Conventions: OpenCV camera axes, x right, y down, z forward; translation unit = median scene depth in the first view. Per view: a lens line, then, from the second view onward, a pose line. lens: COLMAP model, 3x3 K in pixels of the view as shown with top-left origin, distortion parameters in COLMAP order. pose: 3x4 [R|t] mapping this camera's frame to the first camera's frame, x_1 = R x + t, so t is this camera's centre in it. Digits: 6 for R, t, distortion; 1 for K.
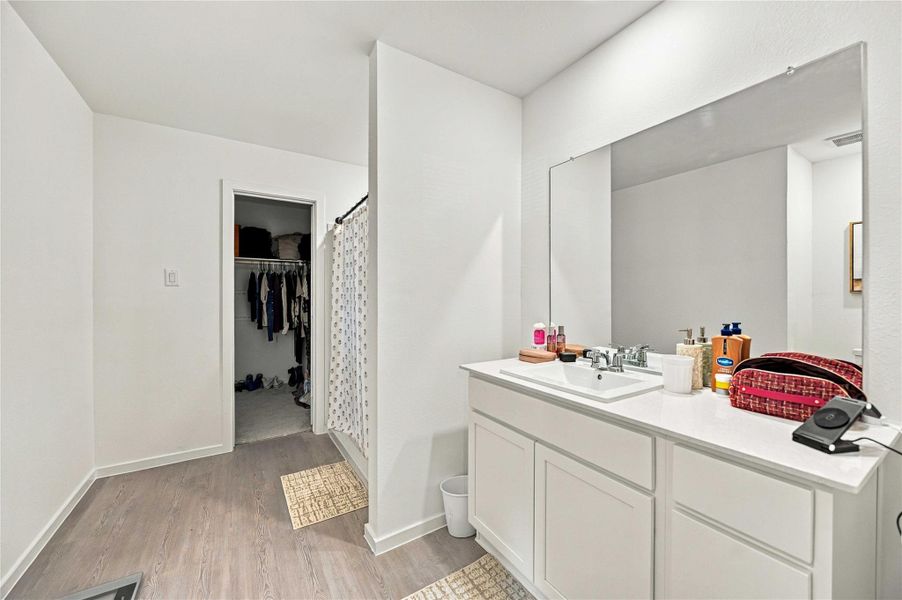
lens RADIAL K [[345.9, 0, 449.8], [0, 345.9, 298.8], [0, 0, 1]] dist [0.000125, 0.000055]
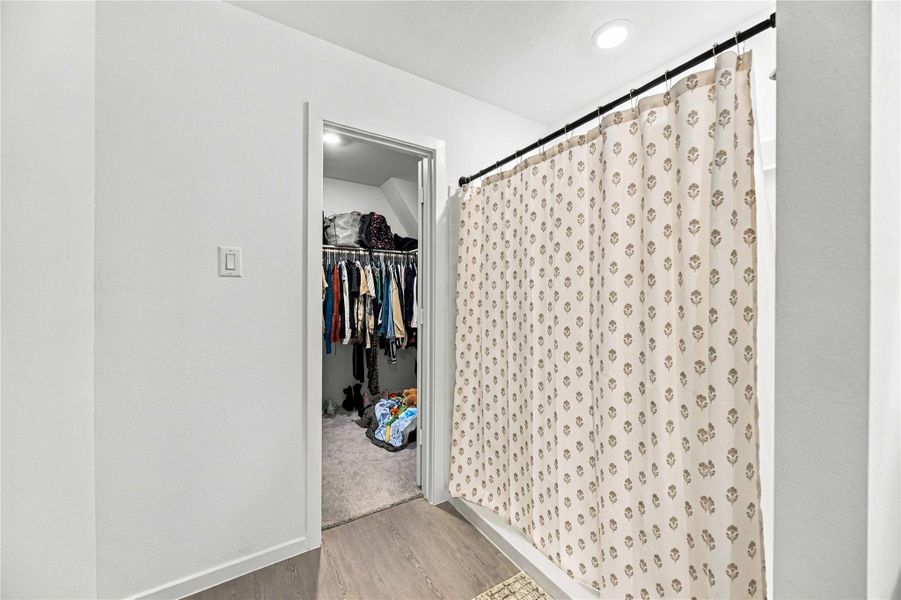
lens RADIAL K [[345.6, 0, 452.5], [0, 345.6, 297.8], [0, 0, 1]] dist [0.000125, 0.000055]
pose [[0.999844, 0.004458, 0.017097, -0.264142], [-0.004511, 0.999985, 0.003036, -0.003068], [-0.017083, -0.003113, 0.999849, 0.248299]]
